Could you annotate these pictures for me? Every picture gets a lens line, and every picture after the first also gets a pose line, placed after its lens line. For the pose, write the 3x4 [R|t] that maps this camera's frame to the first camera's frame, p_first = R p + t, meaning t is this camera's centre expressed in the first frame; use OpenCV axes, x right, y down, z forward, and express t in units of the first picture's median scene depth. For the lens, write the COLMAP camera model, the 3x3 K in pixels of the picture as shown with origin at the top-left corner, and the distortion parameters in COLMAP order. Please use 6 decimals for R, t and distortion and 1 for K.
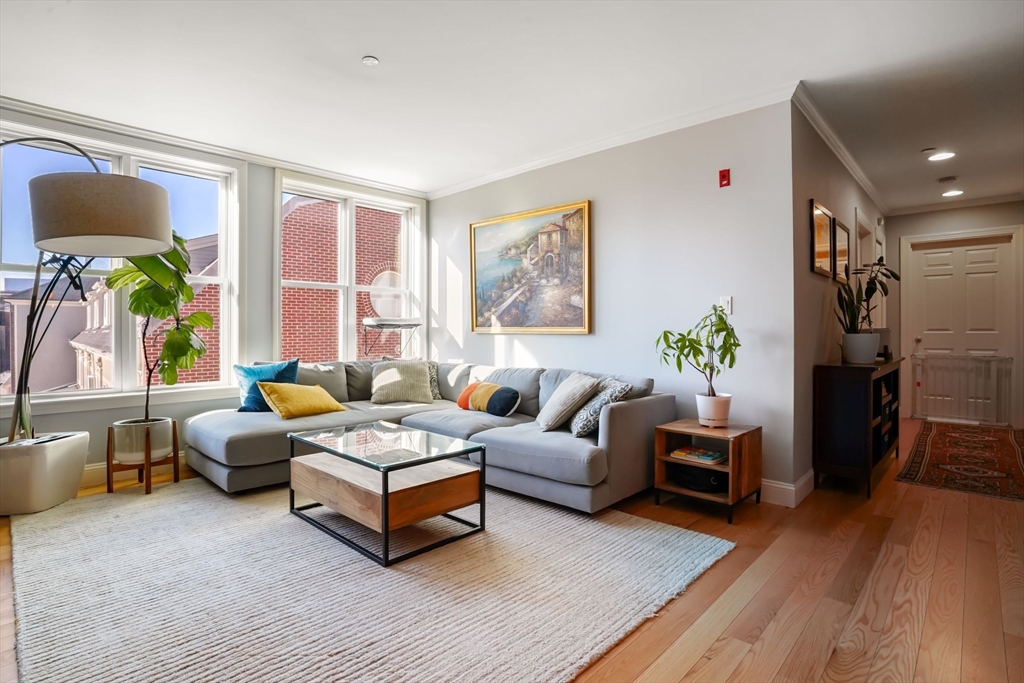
lens RADIAL K [[510.1, 0, 512.9], [0, 510.1, 328.9], [0, 0, 1]] dist [-0.088670, 0.043367]
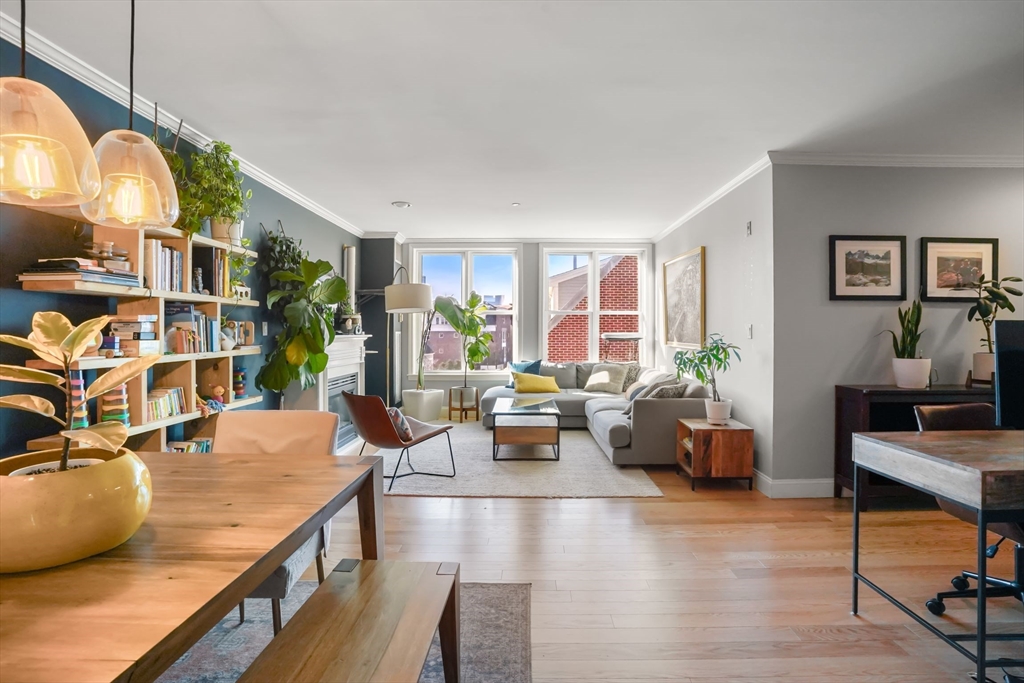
lens RADIAL K [[513.6, 0, 522.7], [0, 513.6, 330.0], [0, 0, 1]] dist [-0.069102, 0.038775]
pose [[0.684940, 0.001862, -0.728597, 0.866910], [-0.000674, 0.999998, 0.001923, -0.047386], [0.728599, -0.000826, 0.684940, -0.239735]]
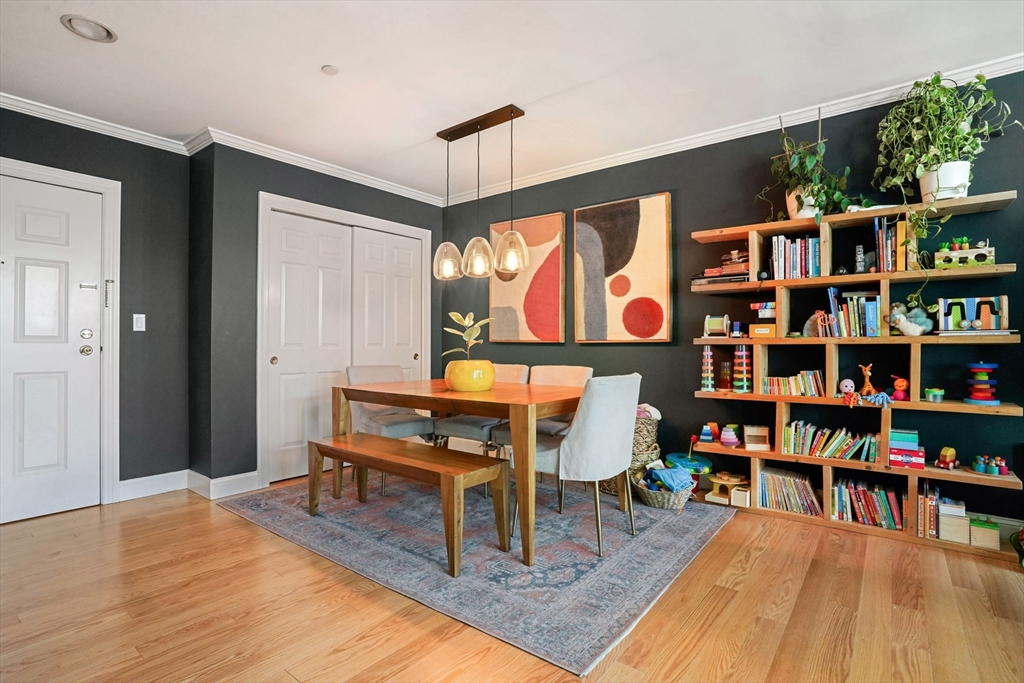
lens RADIAL K [[500.6, 0, 508.3], [0, 500.6, 340.6], [0, 0, 1]] dist [-0.084281, 0.034587]
pose [[-0.994869, 0.001817, -0.101154, 0.487454], [0.003176, 0.999907, -0.013276, 0.006822], [0.101120, -0.013529, -0.994782, 0.647729]]
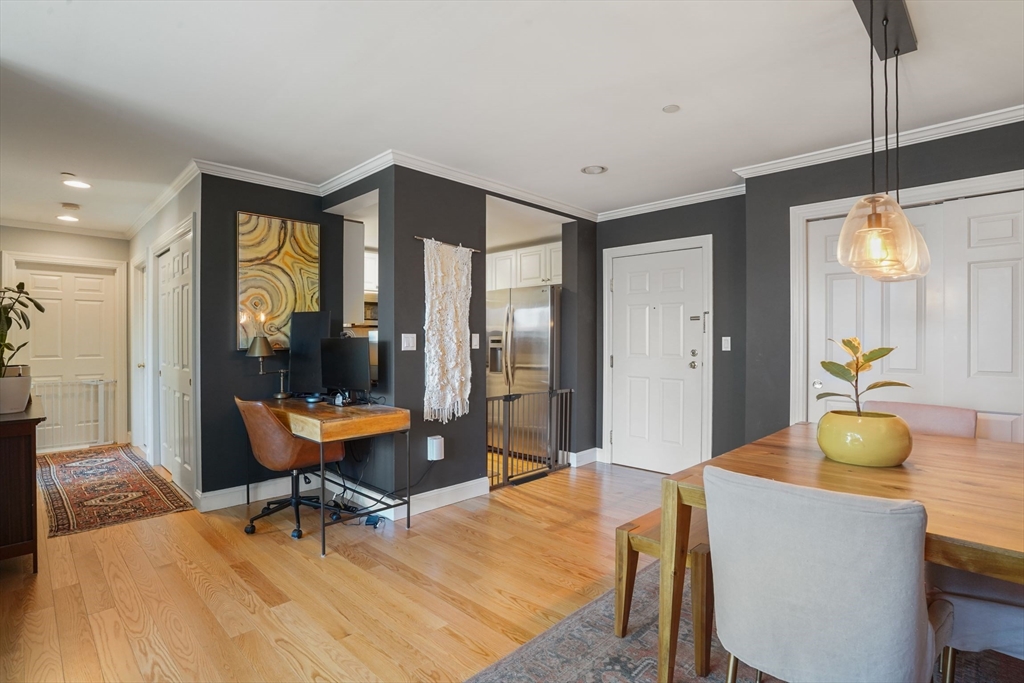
lens RADIAL K [[500.6, 0, 508.3], [0, 500.6, 340.6], [0, 0, 1]] dist [-0.084281, 0.034587]
pose [[0.012208, -0.001704, 0.999924, -0.074730], [-0.001234, 0.999998, 0.001720, -0.051969], [-0.999925, -0.001255, 0.012206, 0.149742]]
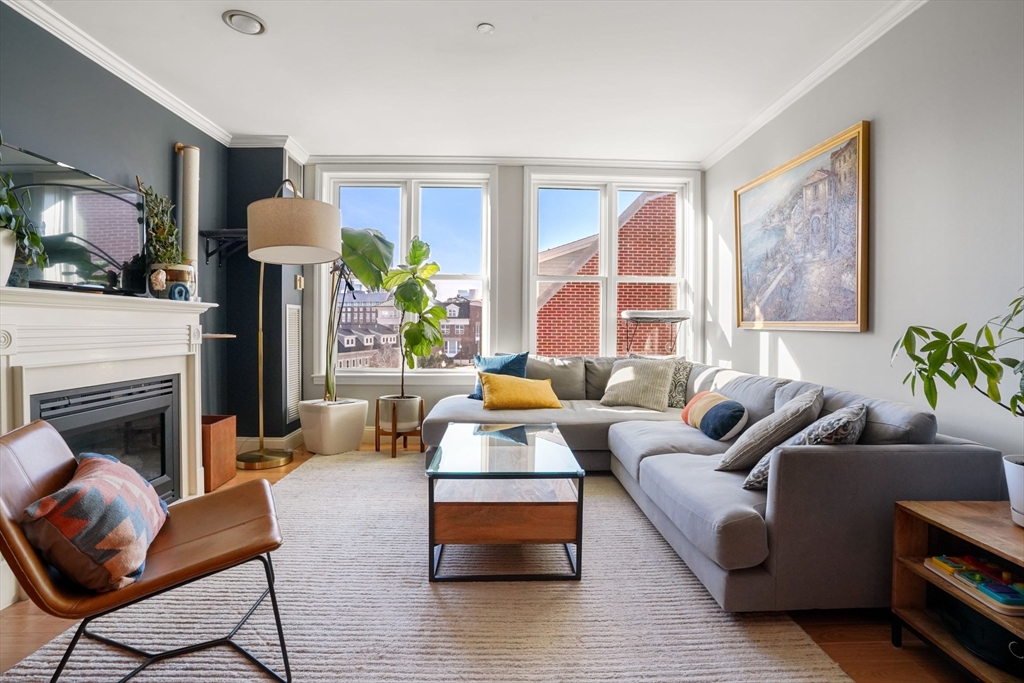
lens RADIAL K [[513.6, 0, 522.7], [0, 513.6, 330.0], [0, 0, 1]] dist [-0.069102, 0.038775]
pose [[0.720979, 0.014860, -0.692797, 0.309905], [-0.007677, 0.999880, 0.013458, 0.002588], [0.692914, -0.004385, 0.721007, 0.280736]]
